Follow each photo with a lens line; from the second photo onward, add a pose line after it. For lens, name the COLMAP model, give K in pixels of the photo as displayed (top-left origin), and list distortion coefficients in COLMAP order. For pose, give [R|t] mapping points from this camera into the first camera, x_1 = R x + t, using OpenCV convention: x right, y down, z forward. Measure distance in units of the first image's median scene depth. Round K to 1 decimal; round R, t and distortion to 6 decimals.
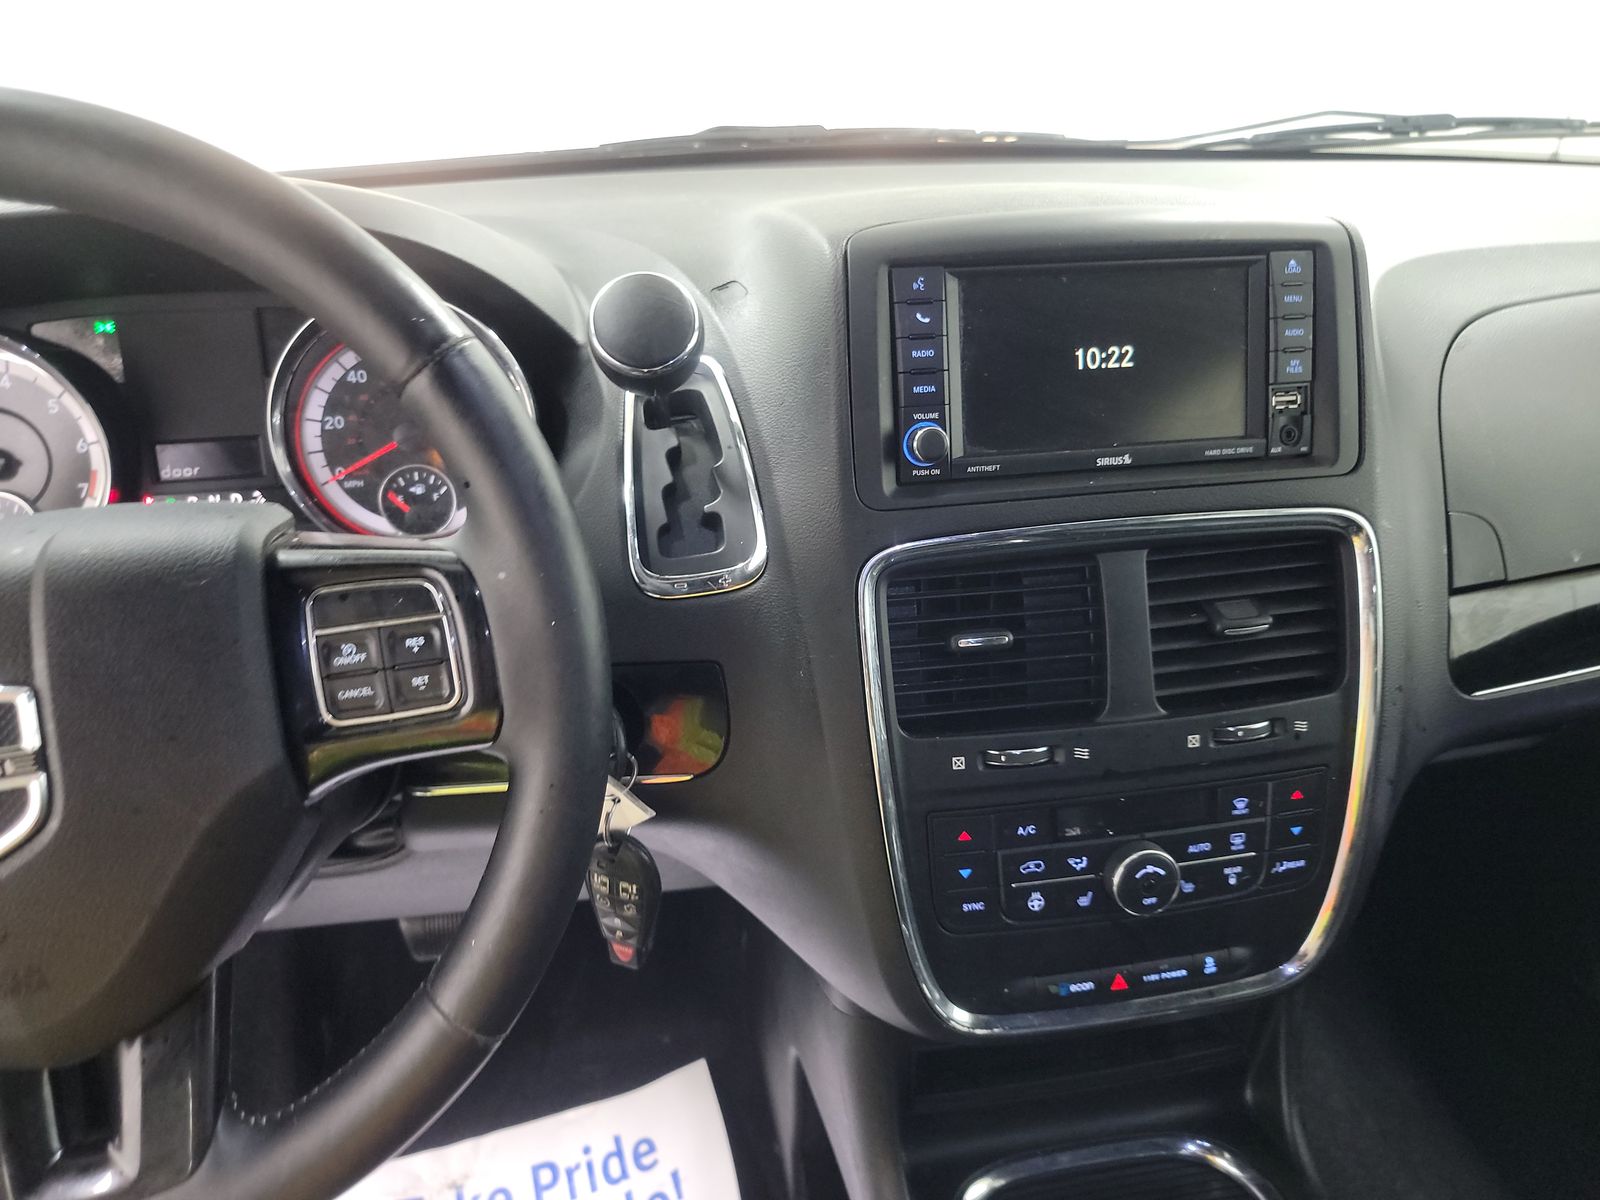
lens RADIAL K [[1144.2, 0, 800.0], [0, 1144.2, 600.0], [0, 0, 1]] dist [0.016206, 0.000546]
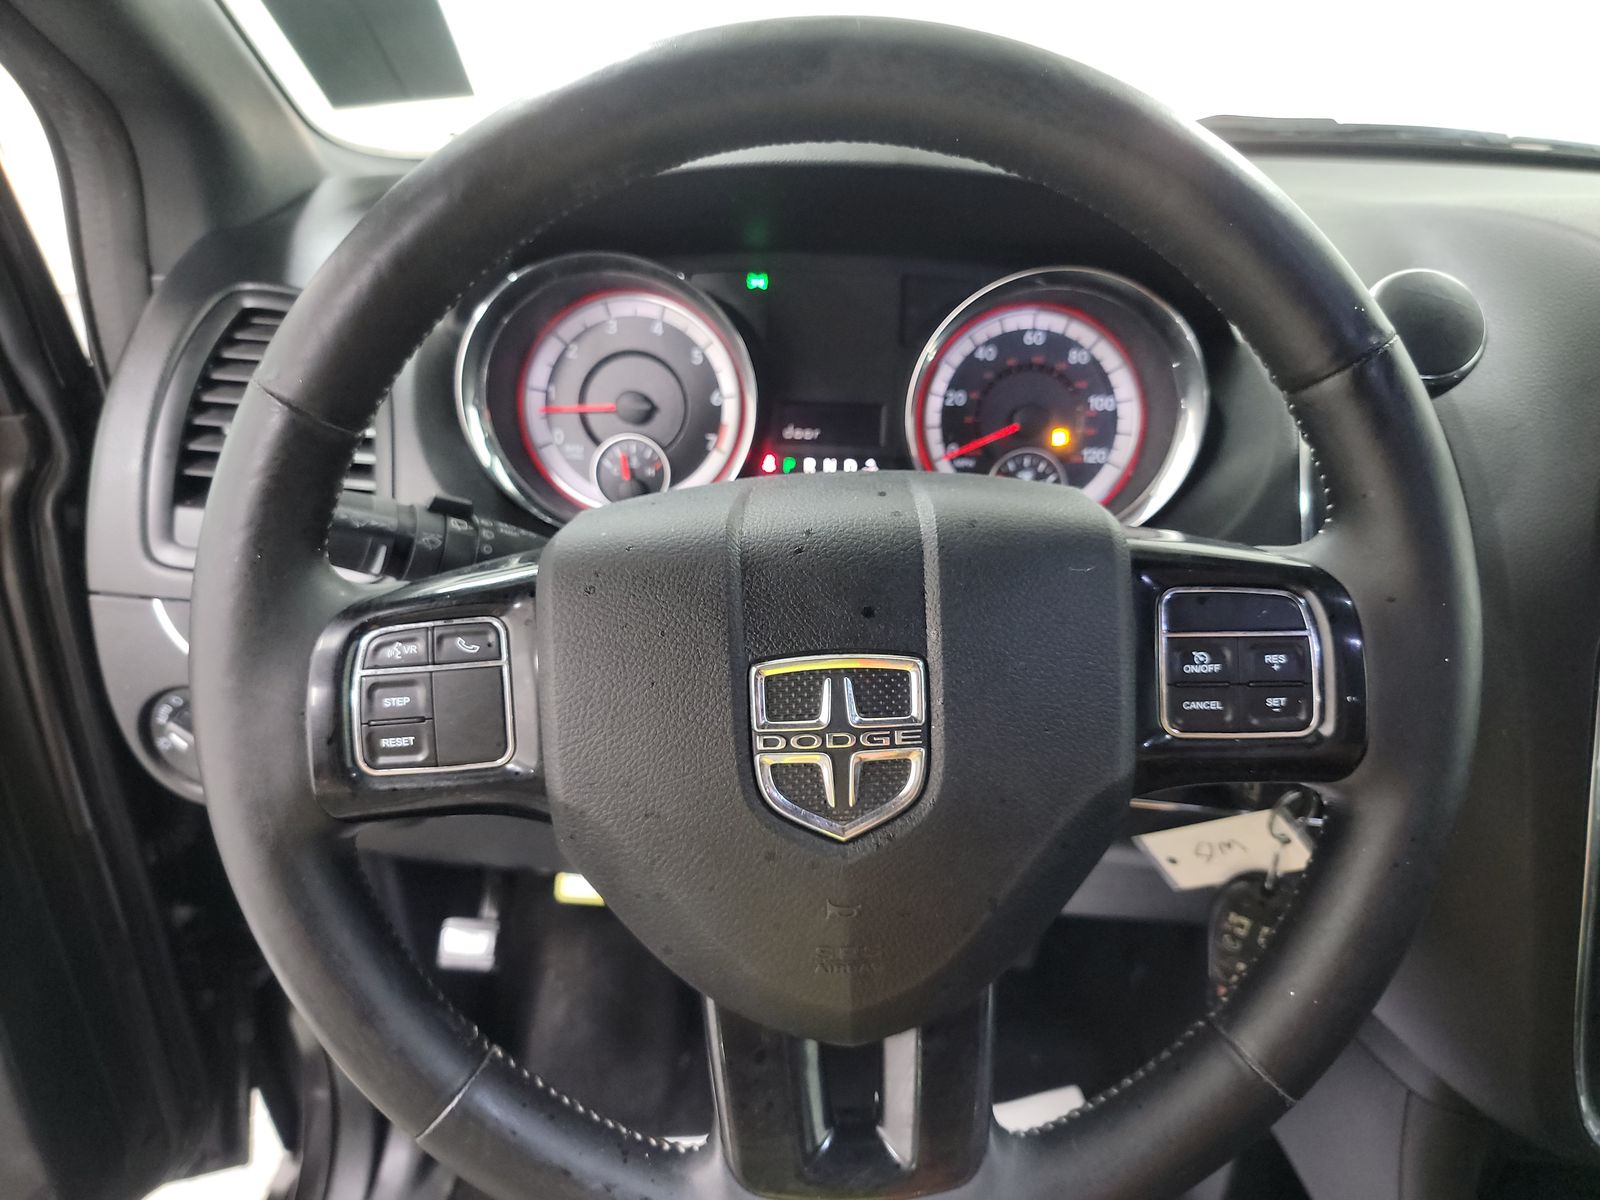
lens RADIAL K [[1144.2, 0, 800.0], [0, 1144.2, 600.0], [0, 0, 1]] dist [0.016206, 0.000546]
pose [[0.979312, 0.125741, -0.158548, -0.361288], [-0.124303, 0.992063, 0.018992, 0.012562], [0.159678, 0.001109, 0.987169, 0.024037]]
